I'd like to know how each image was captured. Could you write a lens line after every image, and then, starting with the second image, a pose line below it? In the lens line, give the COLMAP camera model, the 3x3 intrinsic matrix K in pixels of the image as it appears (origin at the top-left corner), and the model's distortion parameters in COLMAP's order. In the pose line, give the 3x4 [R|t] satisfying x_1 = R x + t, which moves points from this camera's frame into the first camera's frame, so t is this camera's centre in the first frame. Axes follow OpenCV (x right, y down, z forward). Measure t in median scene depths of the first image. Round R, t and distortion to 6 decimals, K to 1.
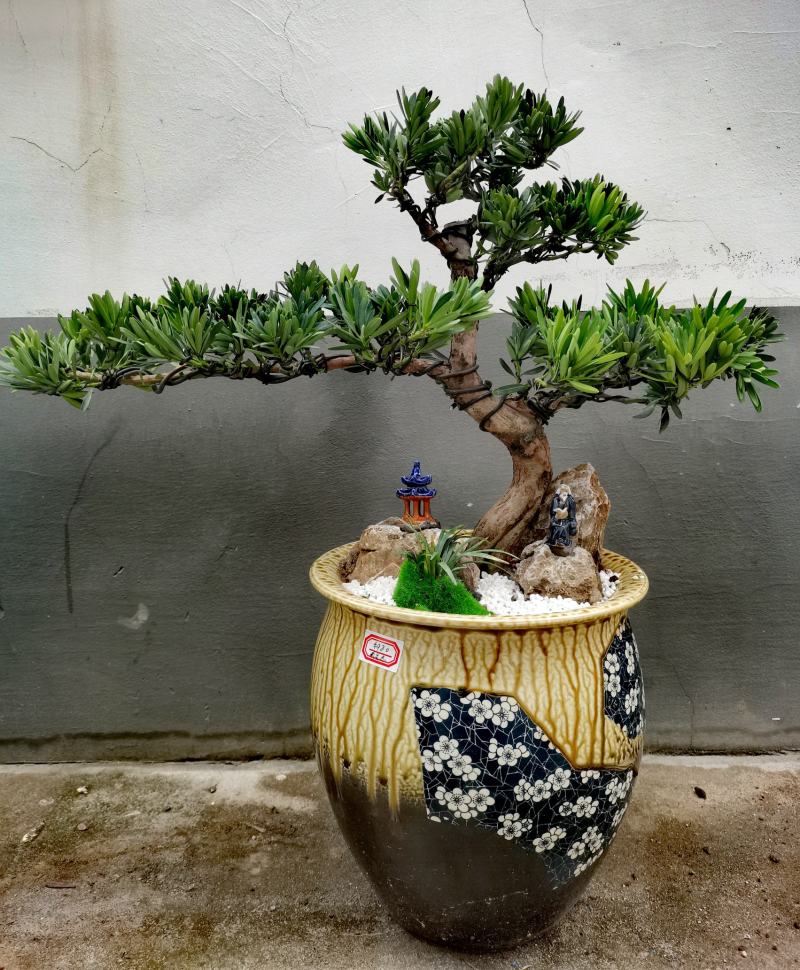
lens RADIAL K [[828.6, 0, 400.1], [0, 828.6, 427.3], [0, 0, 1]] dist [0.036336, -0.004585]
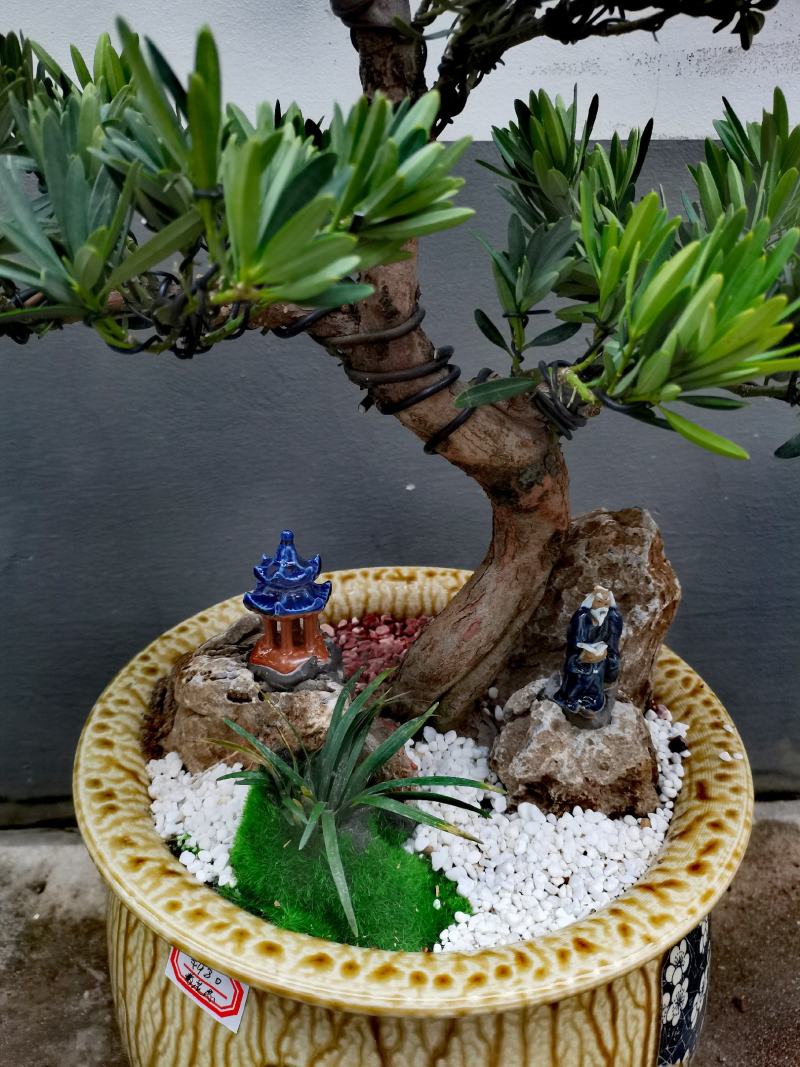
lens RADIAL K [[828.3, 0, 403.9], [0, 828.3, 532.4], [0, 0, 1]] dist [0.033790, -0.048715]
pose [[0.998216, -0.014509, 0.057922, 0.058088], [-0.006427, 0.938290, 0.345791, -0.117490], [-0.059365, -0.345546, 0.936522, 0.564090]]
